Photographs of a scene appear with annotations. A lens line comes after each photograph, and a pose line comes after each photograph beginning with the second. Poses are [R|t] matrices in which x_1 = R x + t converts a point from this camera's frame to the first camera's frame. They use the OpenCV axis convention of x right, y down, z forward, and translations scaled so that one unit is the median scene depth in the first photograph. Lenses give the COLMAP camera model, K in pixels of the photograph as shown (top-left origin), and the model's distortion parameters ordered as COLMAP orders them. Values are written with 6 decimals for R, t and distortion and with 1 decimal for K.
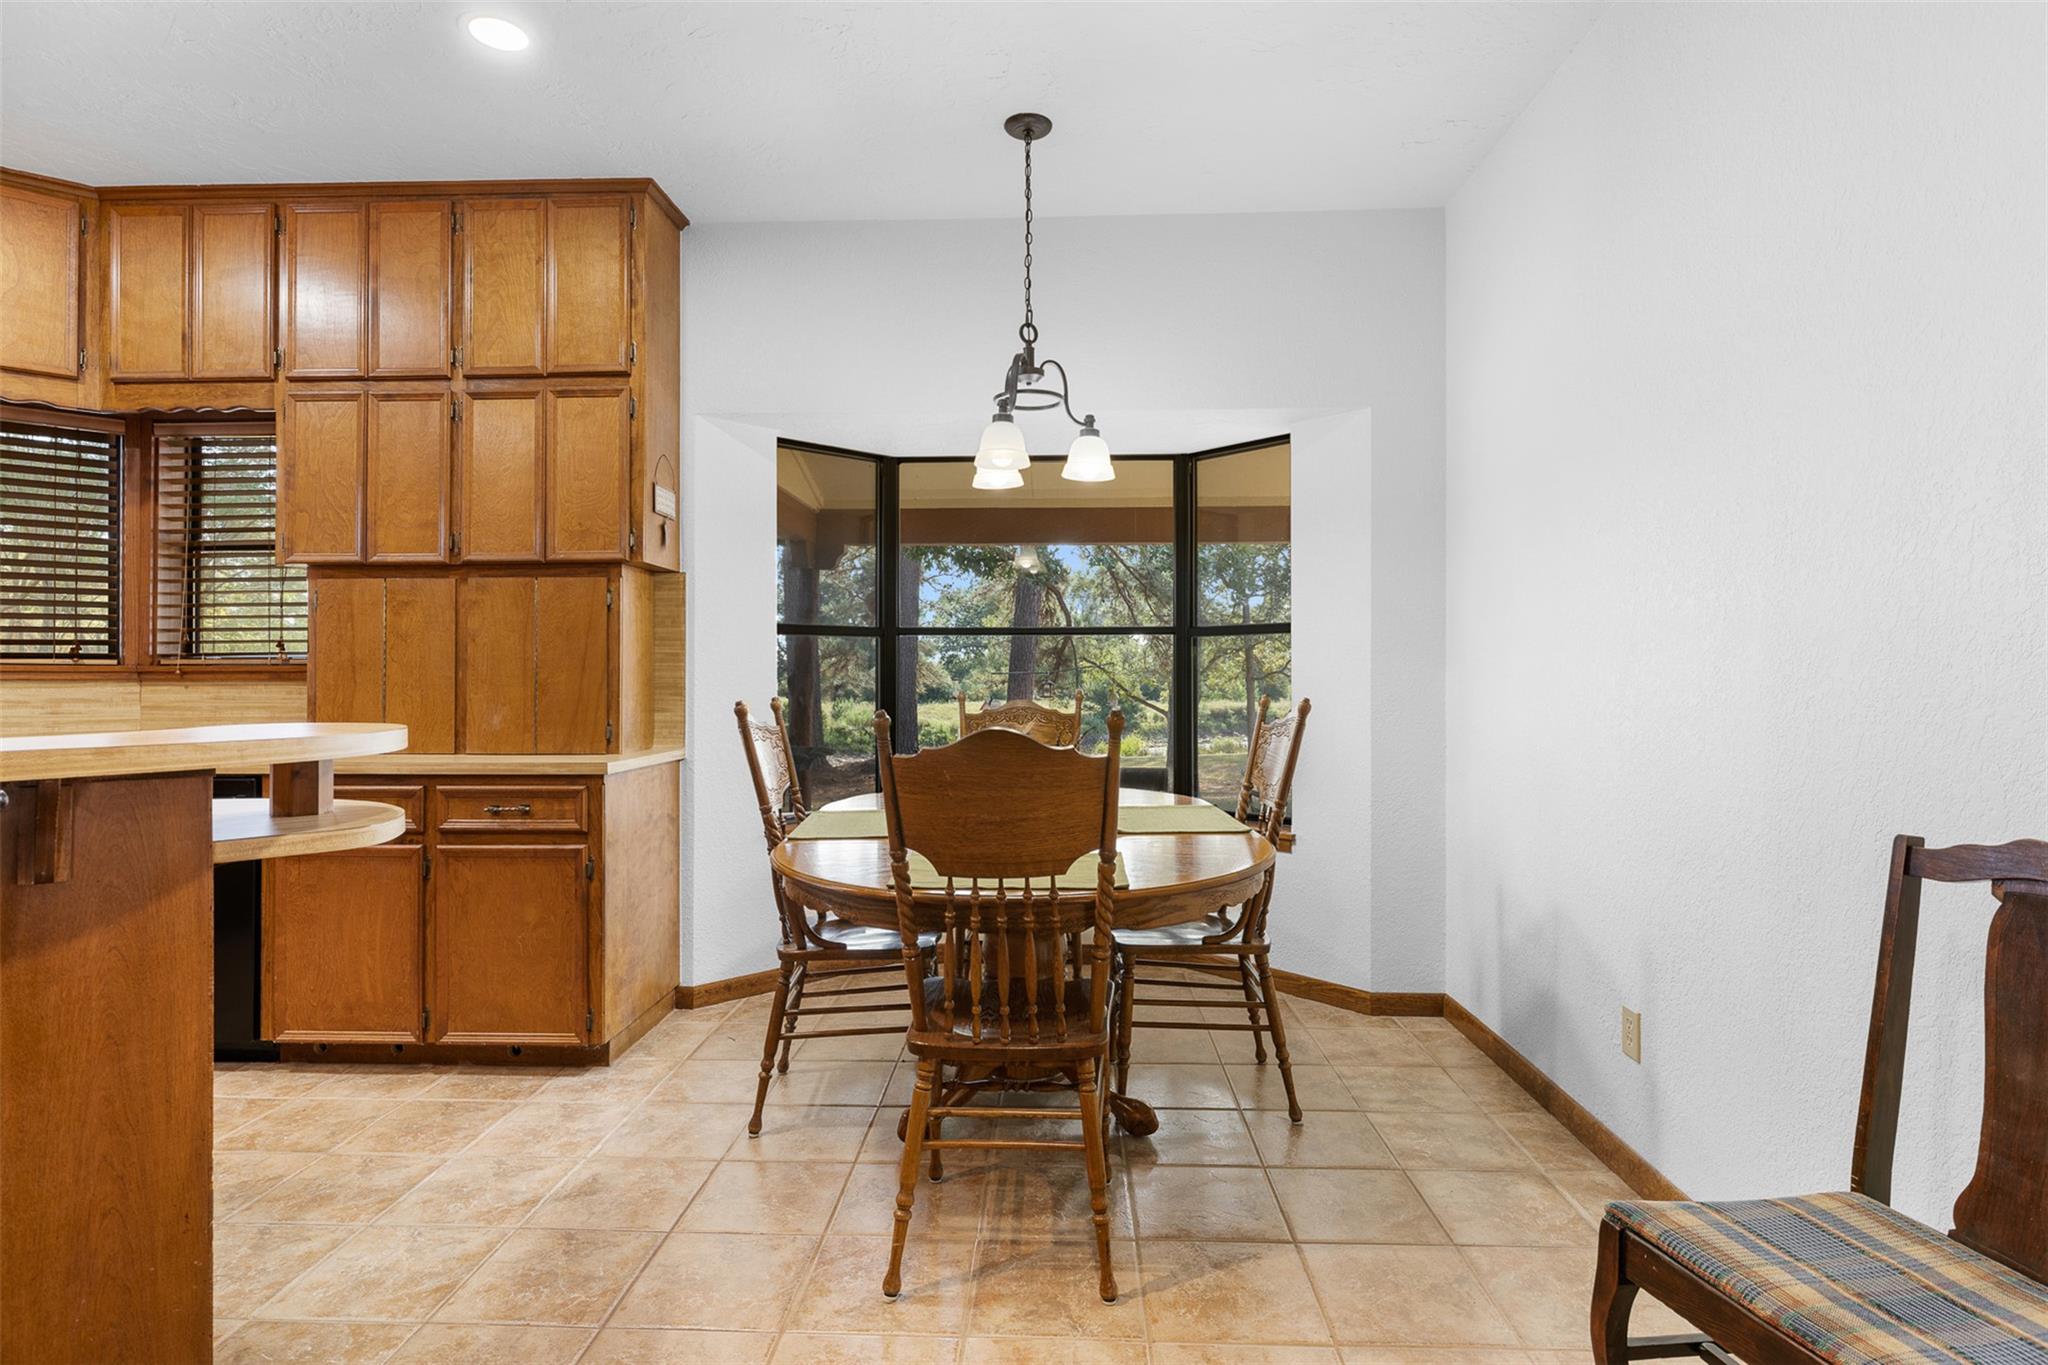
lens RADIAL K [[1039.9, 0, 1026.3], [0, 1039.9, 668.9], [0, 0, 1]] dist [-0.004960, 0.002055]
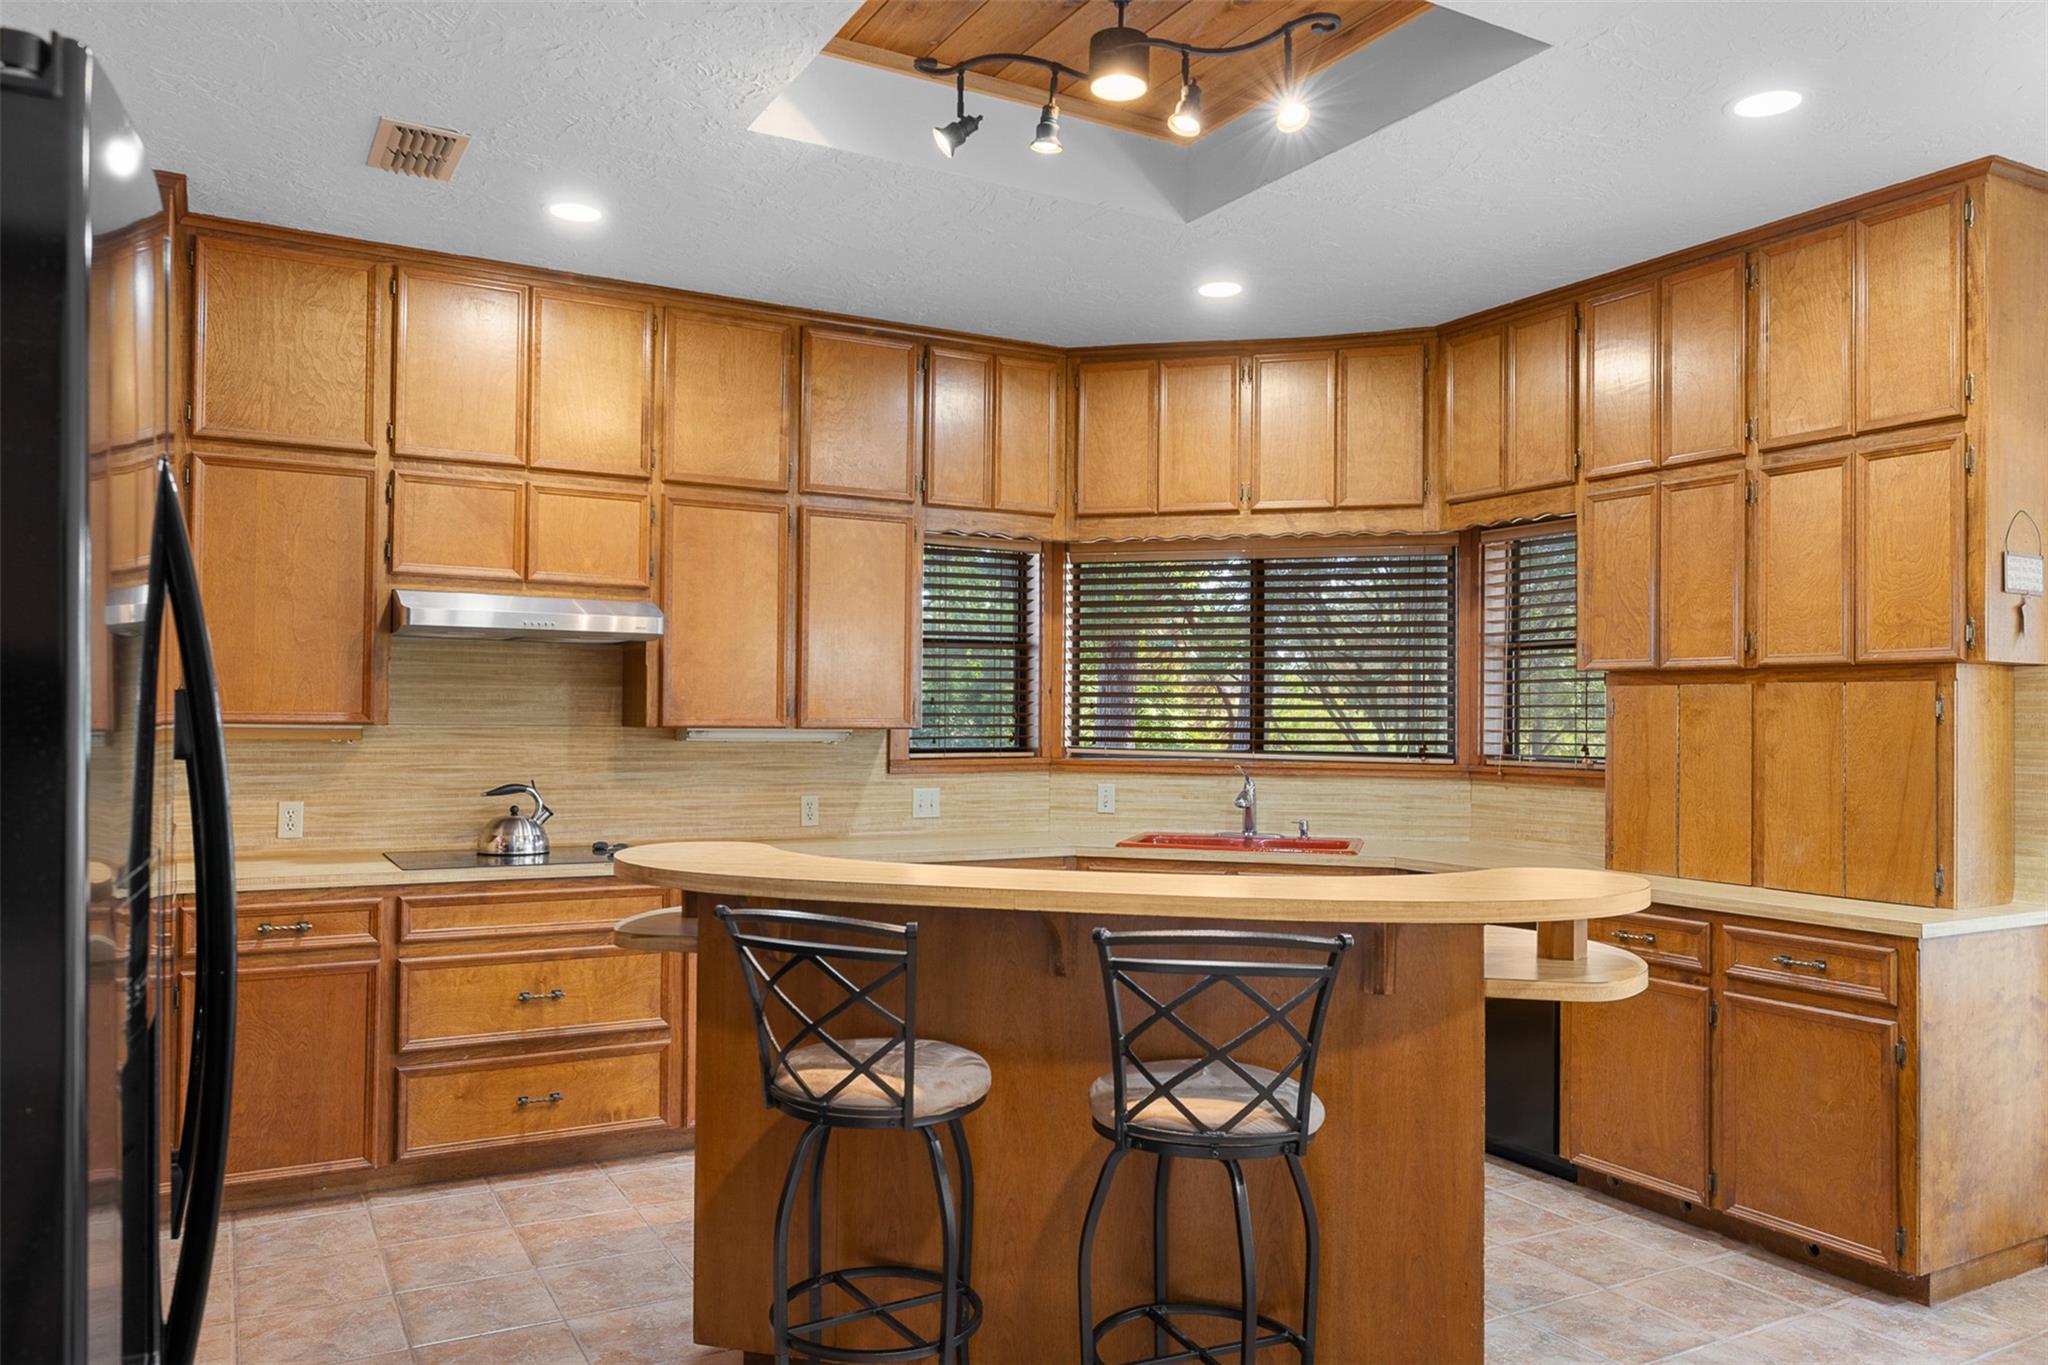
lens RADIAL K [[1484.8, 0, 1020.5], [0, 1484.8, 685.4], [0, 0, 1]] dist [0.005559, 0.001202]
pose [[0.518547, -0.005752, -0.855030, 0.199774], [0.000458, 0.999979, -0.006450, -0.079148], [0.855049, 0.002953, 0.518539, -0.171314]]
